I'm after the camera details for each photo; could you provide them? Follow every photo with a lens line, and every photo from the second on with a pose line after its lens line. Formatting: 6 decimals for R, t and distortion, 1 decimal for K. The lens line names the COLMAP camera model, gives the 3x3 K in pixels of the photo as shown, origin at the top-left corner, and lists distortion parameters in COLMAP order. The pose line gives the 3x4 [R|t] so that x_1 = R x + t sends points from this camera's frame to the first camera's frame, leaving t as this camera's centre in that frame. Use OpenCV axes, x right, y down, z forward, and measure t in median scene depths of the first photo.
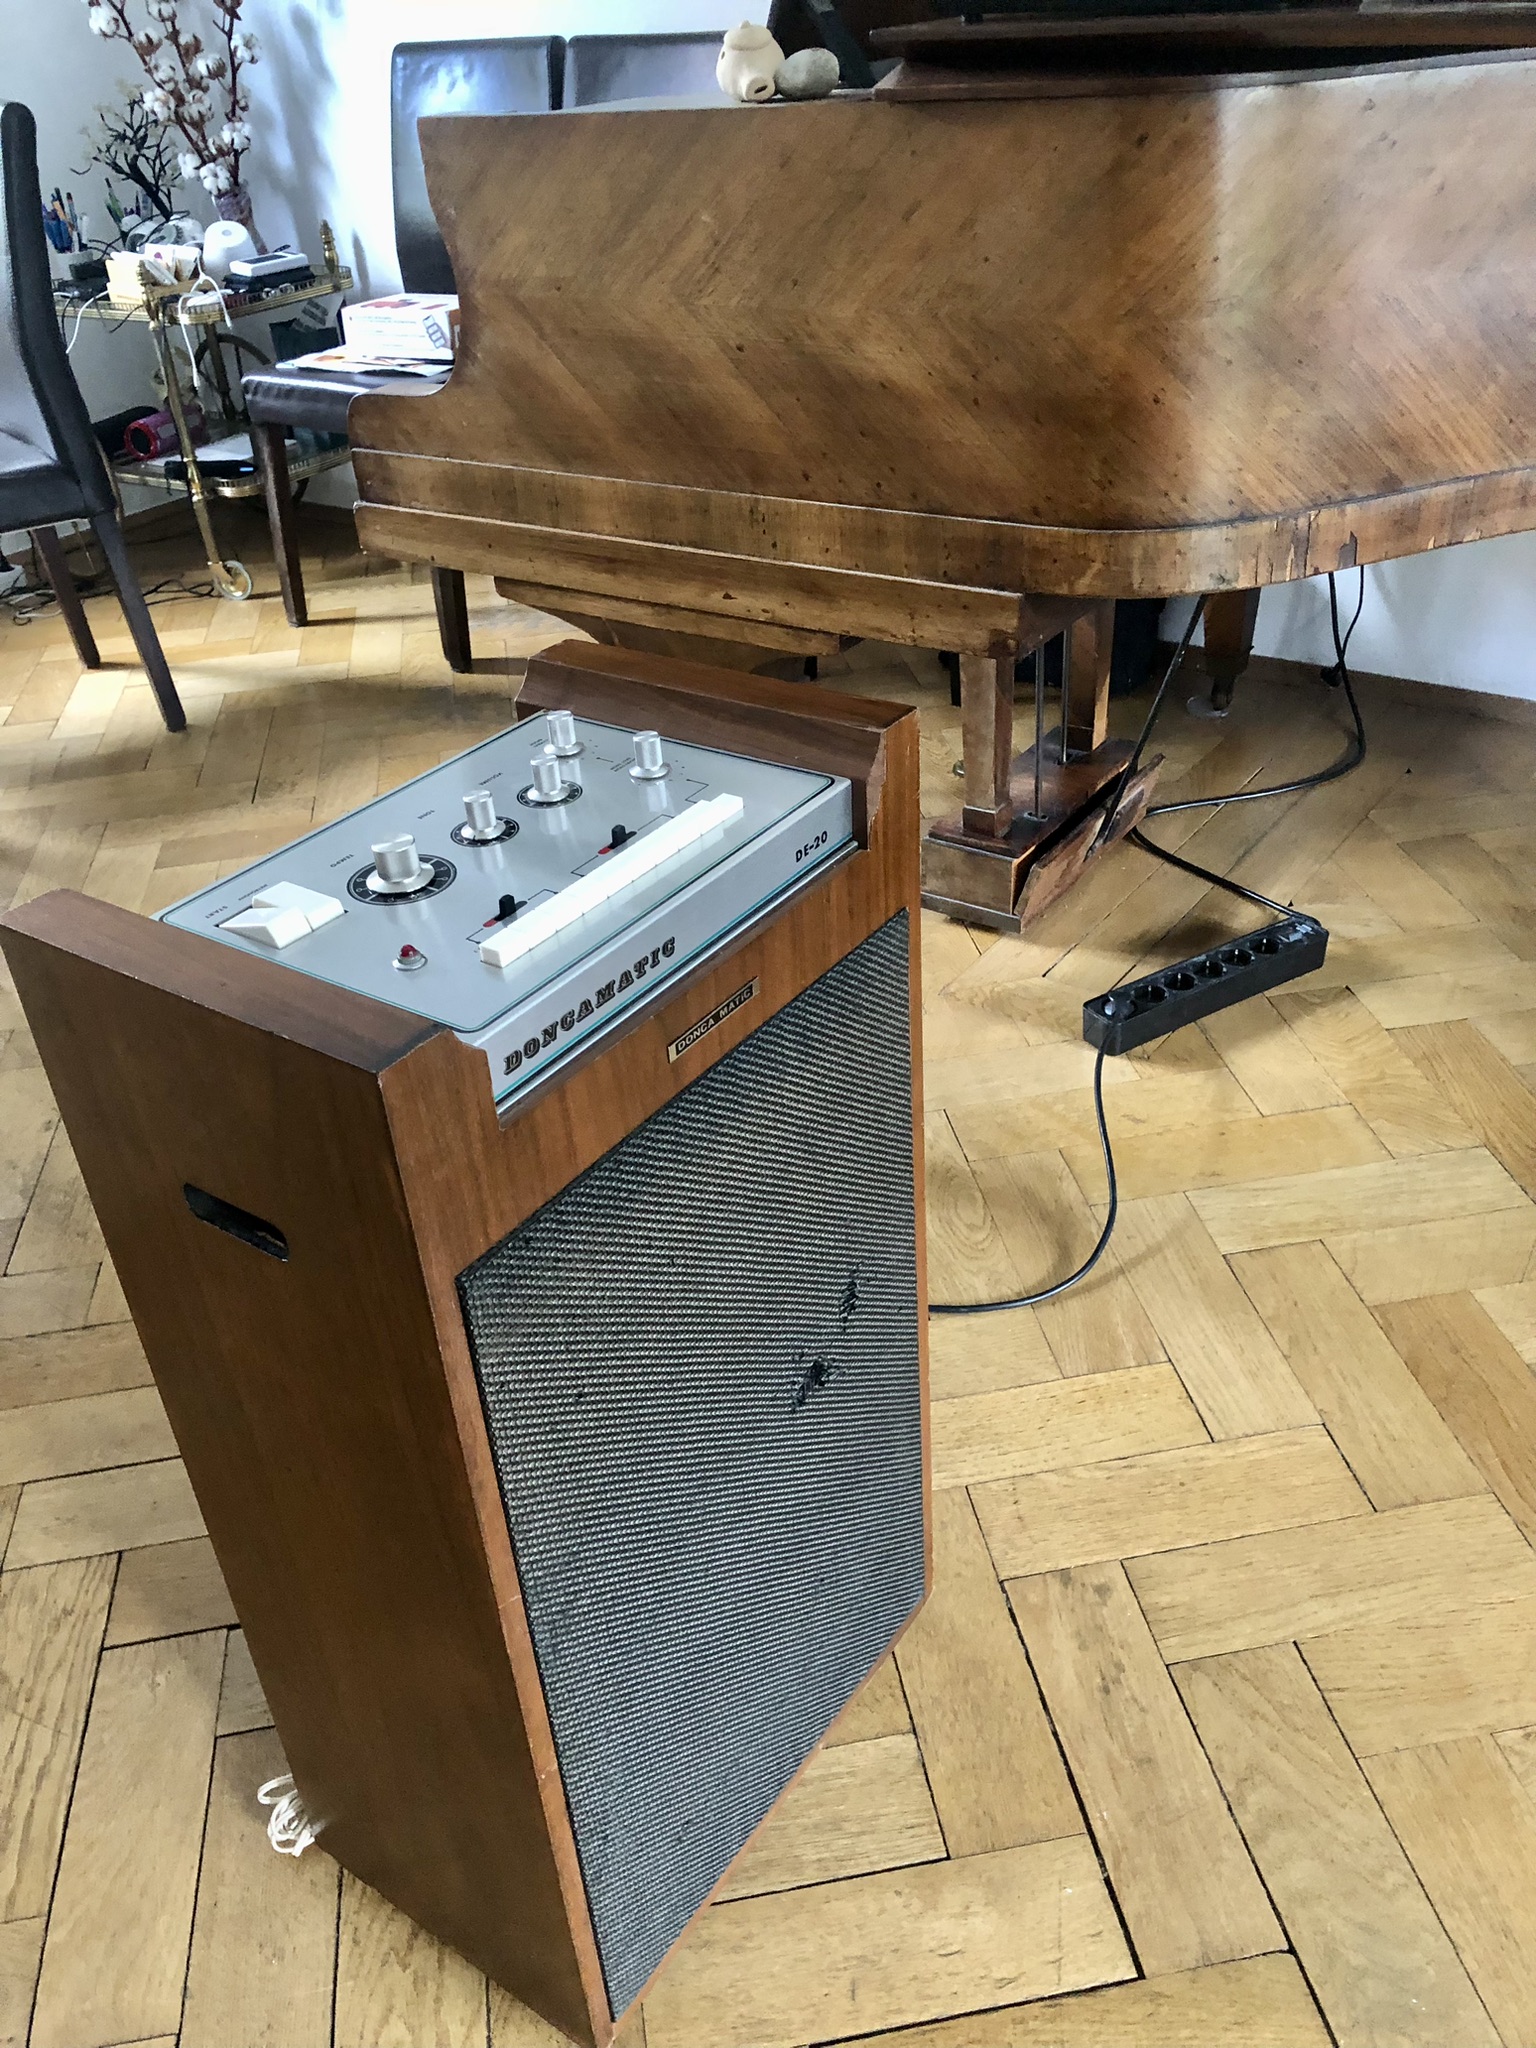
lens RADIAL K [[1691.4, 0, 766.5], [0, 1691.4, 1005.3], [0, 0, 1]] dist [0.040919, -0.067324]
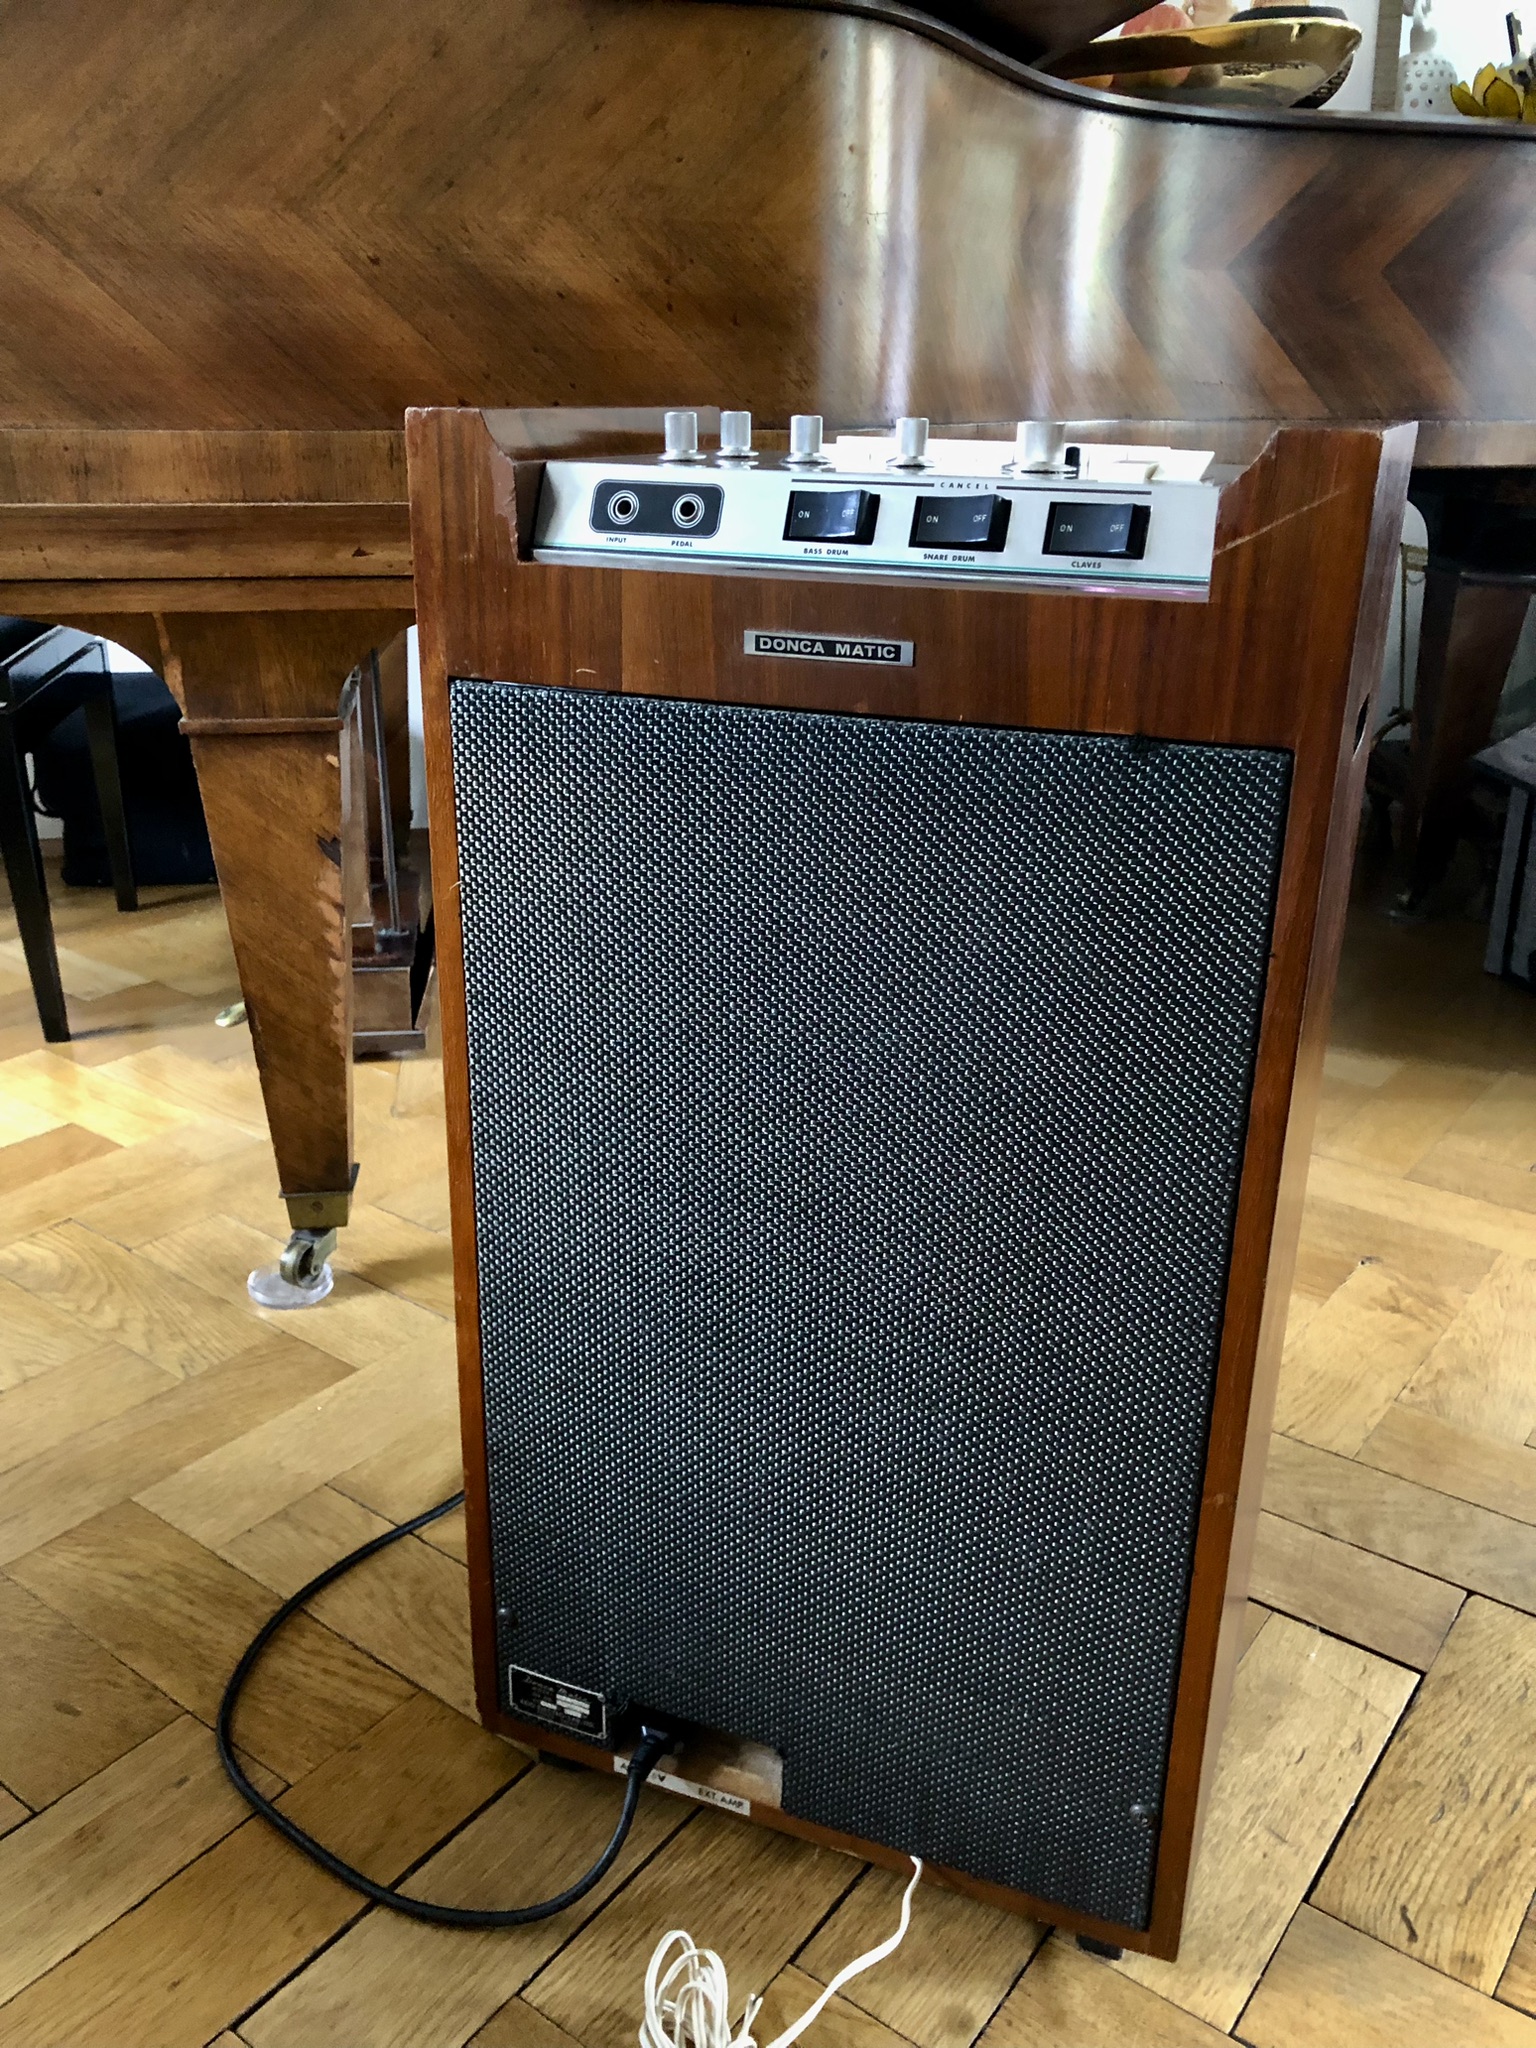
lens RADIAL K [[1670.1, 0, 768.0], [0, 1670.1, 1024.0], [0, 0, 1]] dist [0.007556, 0.002737]
pose [[0.721493, -0.180762, 0.668411, -0.541772], [0.312386, 0.946476, -0.081233, 0.135651], [-0.617951, 0.267411, 0.739343, 0.332121]]
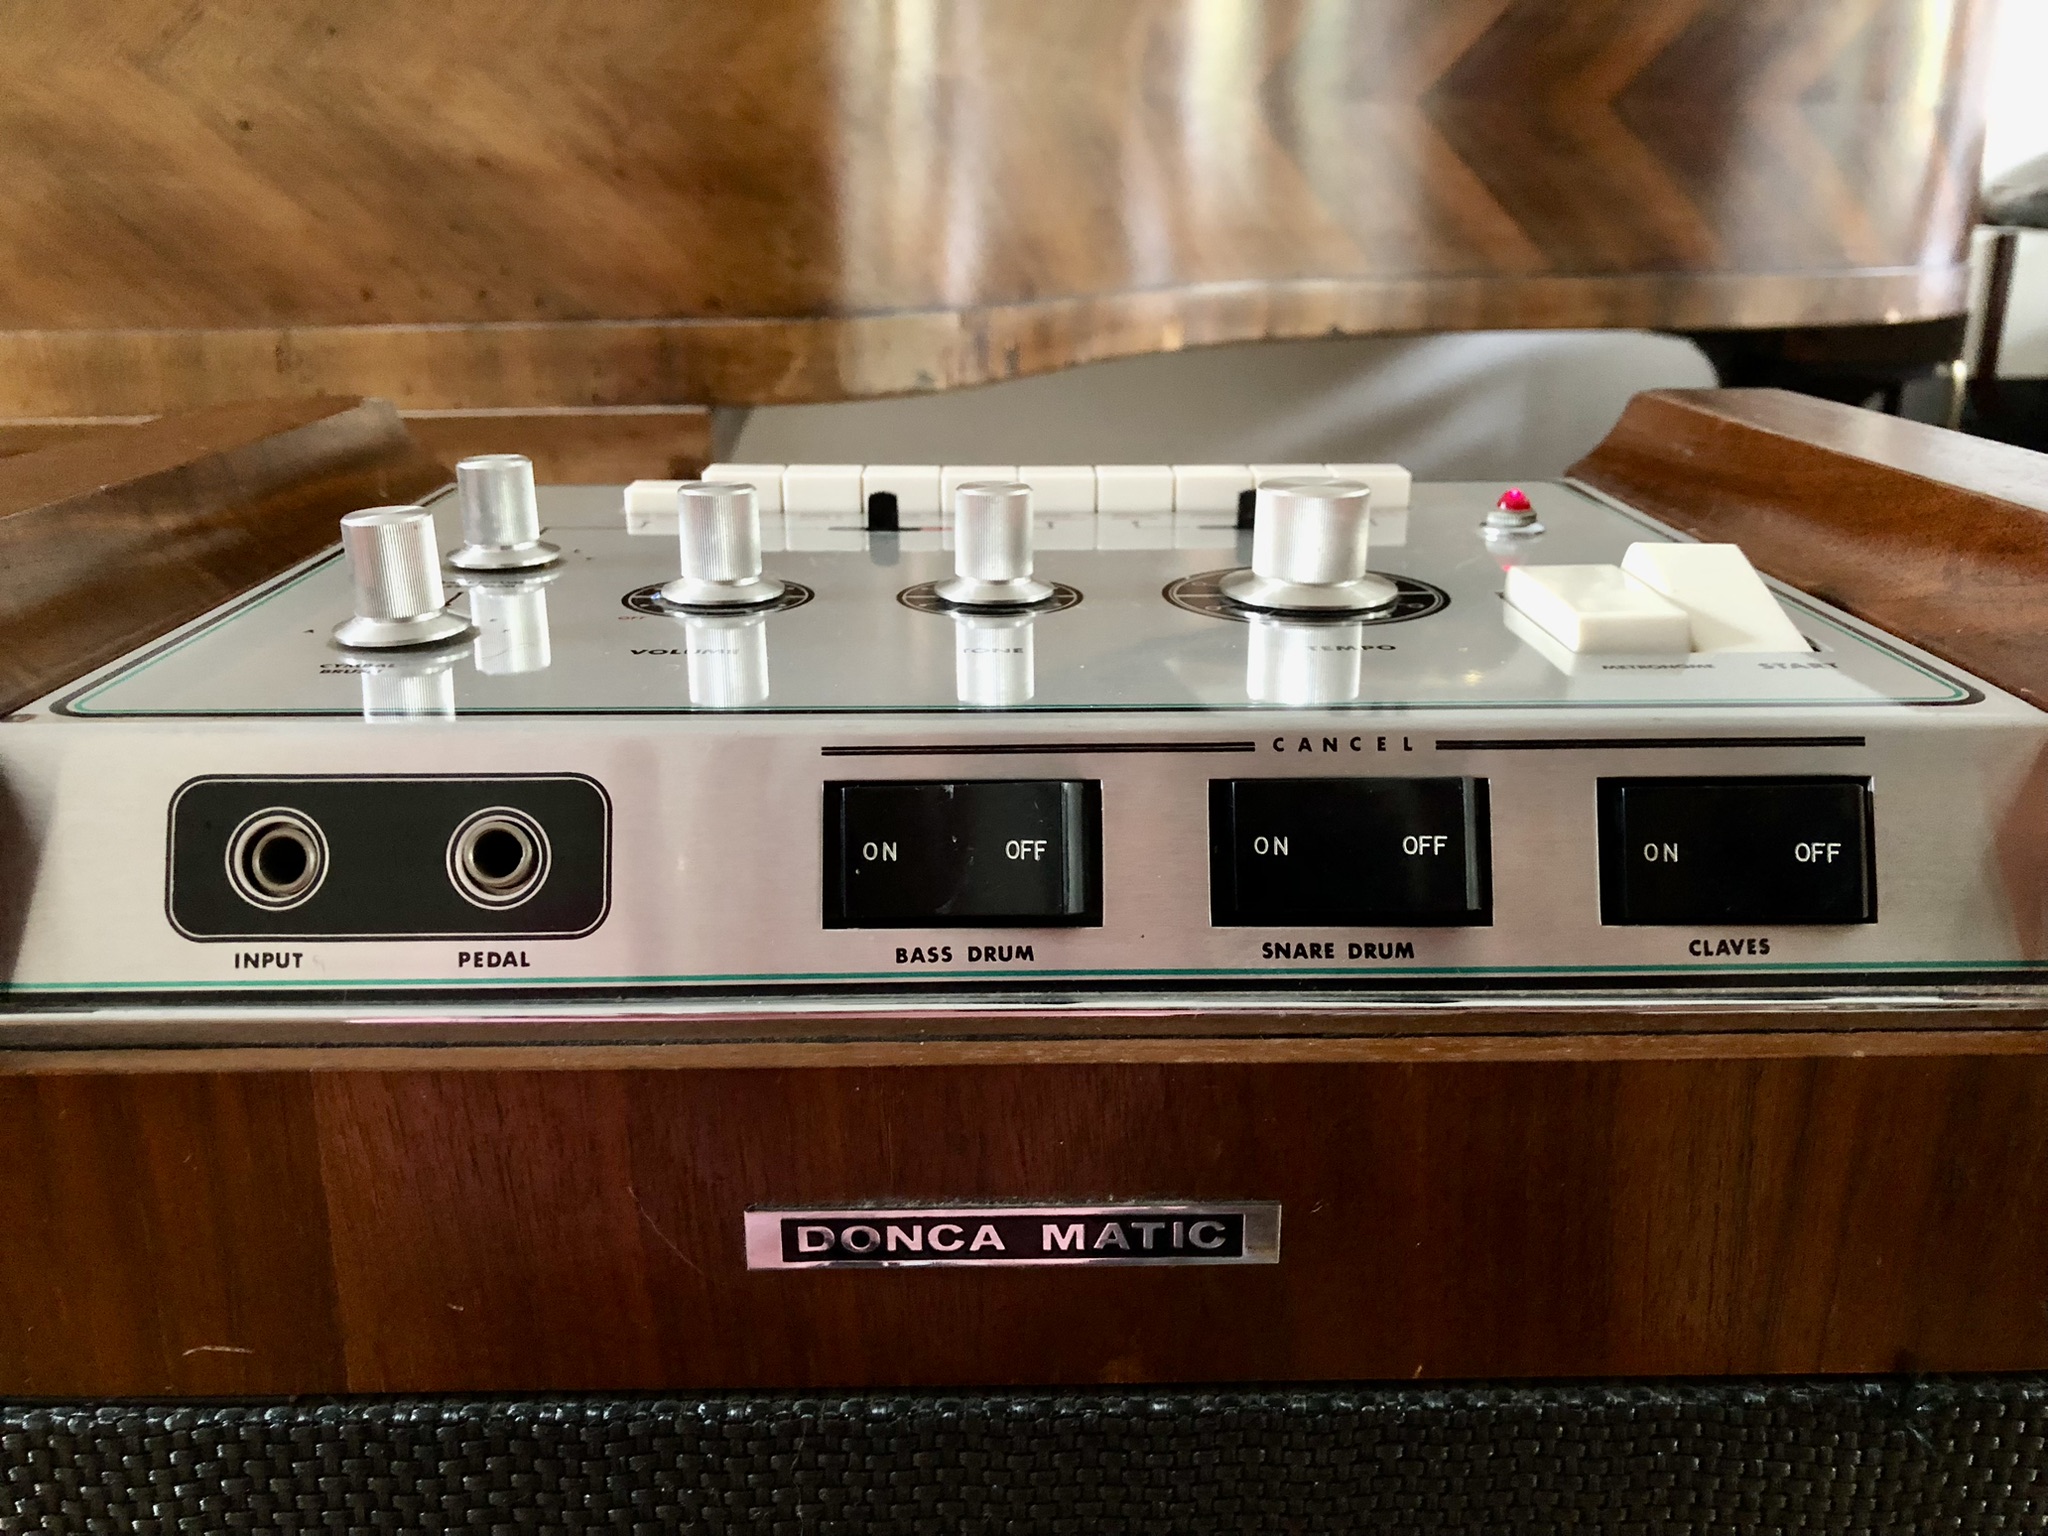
lens RADIAL K [[1691.4, 0, 1018.5], [0, 1691.4, 714.8], [0, 0, 1]] dist [0.040919, -0.067324]
pose [[0.766854, -0.126942, 0.629143, -0.257380], [0.297313, 0.938989, -0.172932, 0.075852], [-0.568806, 0.319666, 0.757809, 0.349093]]
